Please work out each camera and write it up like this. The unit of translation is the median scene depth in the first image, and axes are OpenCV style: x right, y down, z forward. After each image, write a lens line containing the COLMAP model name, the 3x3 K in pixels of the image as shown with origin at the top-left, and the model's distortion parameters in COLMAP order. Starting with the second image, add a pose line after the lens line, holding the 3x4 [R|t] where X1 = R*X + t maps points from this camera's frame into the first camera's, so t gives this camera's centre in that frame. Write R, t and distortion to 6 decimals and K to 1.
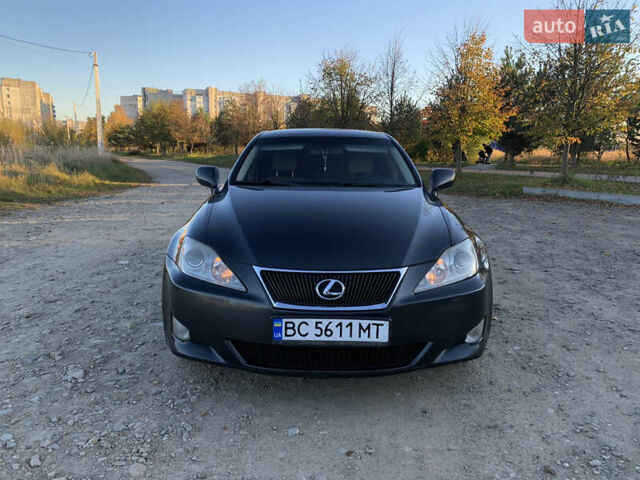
lens RADIAL K [[489.0, 0, 308.2], [0, 489.0, 237.6], [0, 0, 1]] dist [0.023463, -0.026491]
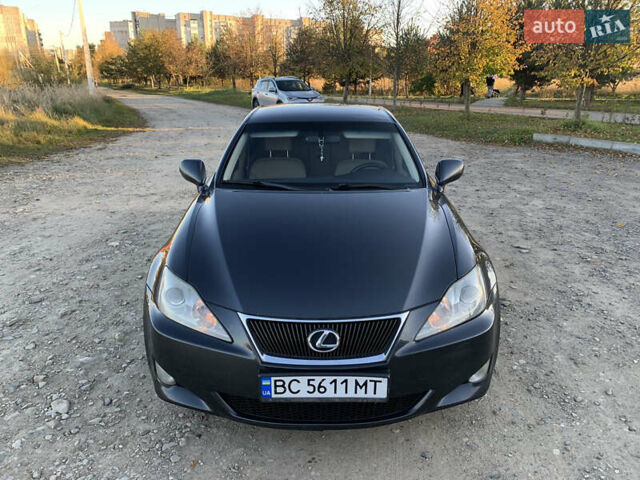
lens RADIAL K [[489.0, 0, 315.0], [0, 489.0, 247.4], [0, 0, 1]] dist [0.023463, -0.026491]
pose [[0.999873, -0.015548, 0.003635, 0.021443], [0.014793, 0.987703, 0.155638, -0.156432], [-0.006010, -0.155565, 0.987807, 0.095339]]
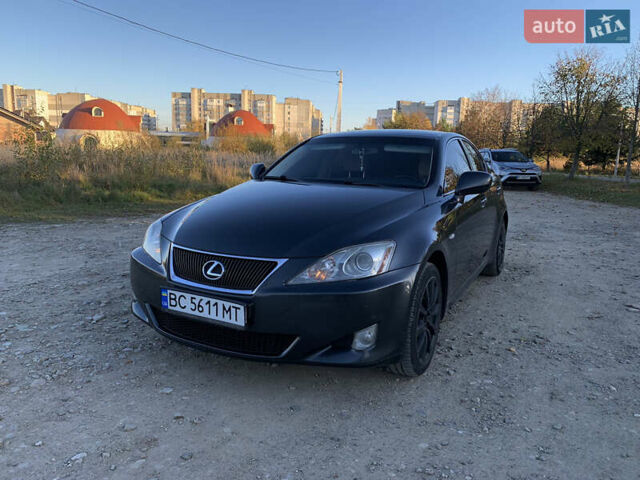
lens RADIAL K [[489.0, 0, 310.4], [0, 489.0, 235.9], [0, 0, 1]] dist [0.023463, -0.026491]
pose [[0.881800, 0.089169, -0.463117, 0.544438], [-0.100953, 0.994891, -0.000661, 0.007404], [0.460692, 0.047336, 0.886297, 0.104916]]
